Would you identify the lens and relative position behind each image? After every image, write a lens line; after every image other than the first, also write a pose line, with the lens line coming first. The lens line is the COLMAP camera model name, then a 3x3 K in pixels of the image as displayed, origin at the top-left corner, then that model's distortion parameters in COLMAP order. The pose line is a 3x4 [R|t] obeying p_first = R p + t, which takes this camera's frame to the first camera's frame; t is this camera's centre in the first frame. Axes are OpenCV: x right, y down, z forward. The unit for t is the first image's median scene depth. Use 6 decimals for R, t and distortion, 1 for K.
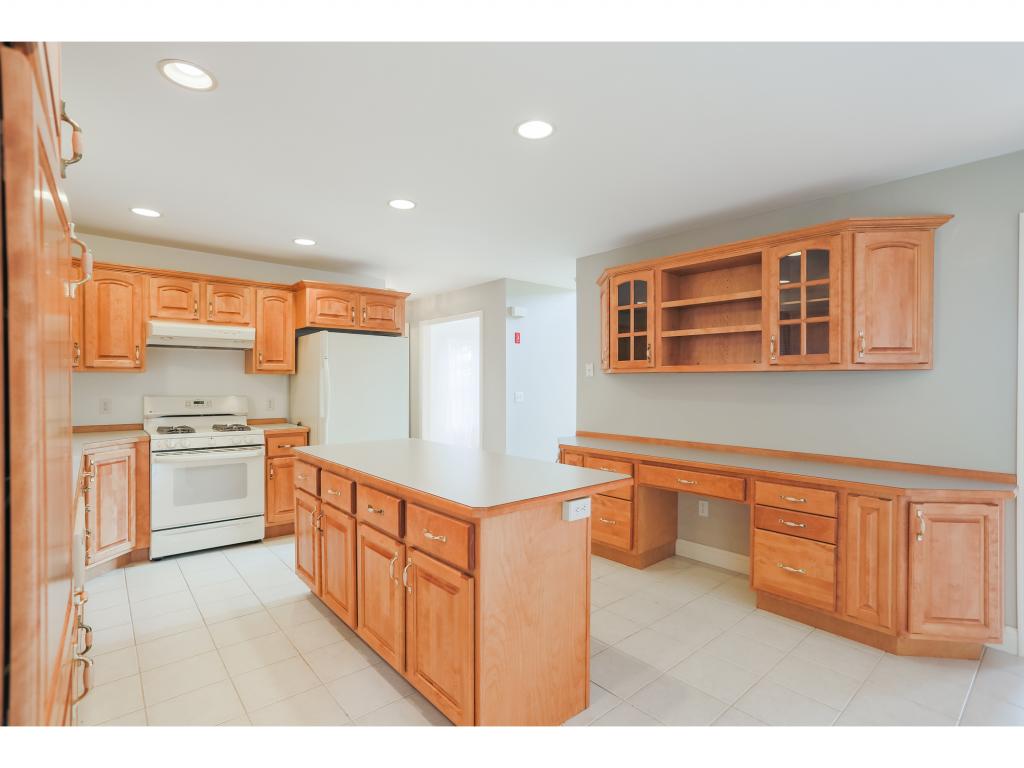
lens RADIAL K [[491.2, 0, 510.9], [0, 491.2, 384.6], [0, 0, 1]] dist [-0.027032, 0.008013]
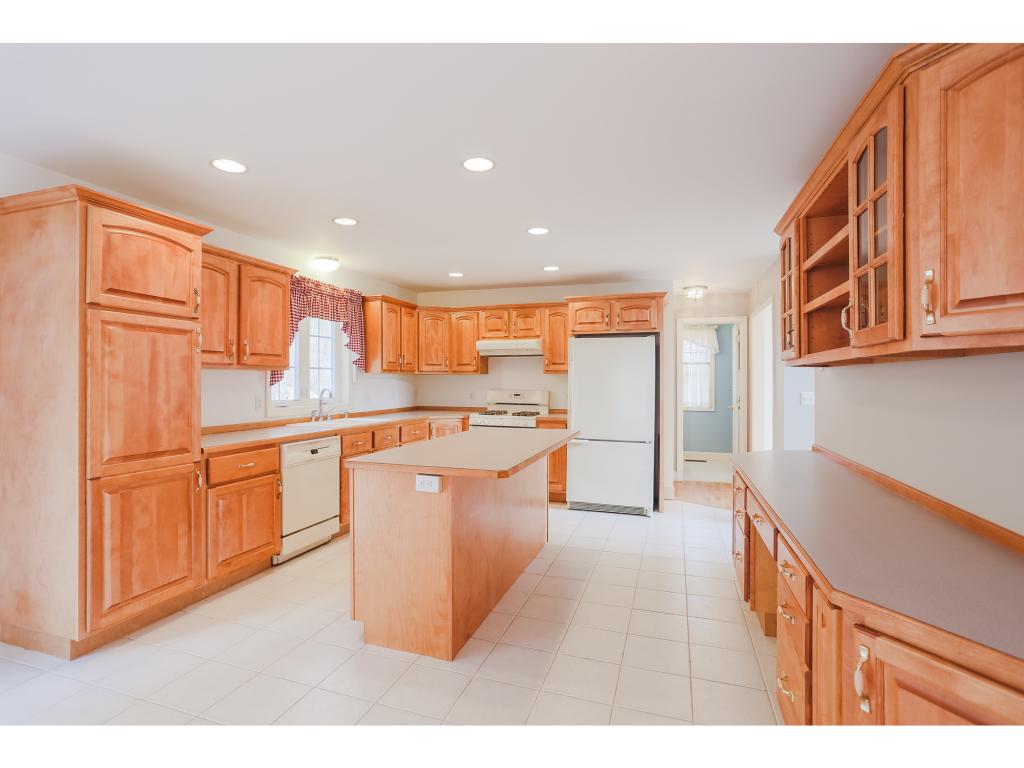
lens RADIAL K [[491.2, 0, 517.2], [0, 491.2, 381.8], [0, 0, 1]] dist [-0.027032, 0.008013]
pose [[0.530829, -0.000028, -0.847479, 0.581675], [-0.004903, 0.999983, -0.003104, 0.003383], [0.847465, 0.005802, 0.530819, 0.253328]]
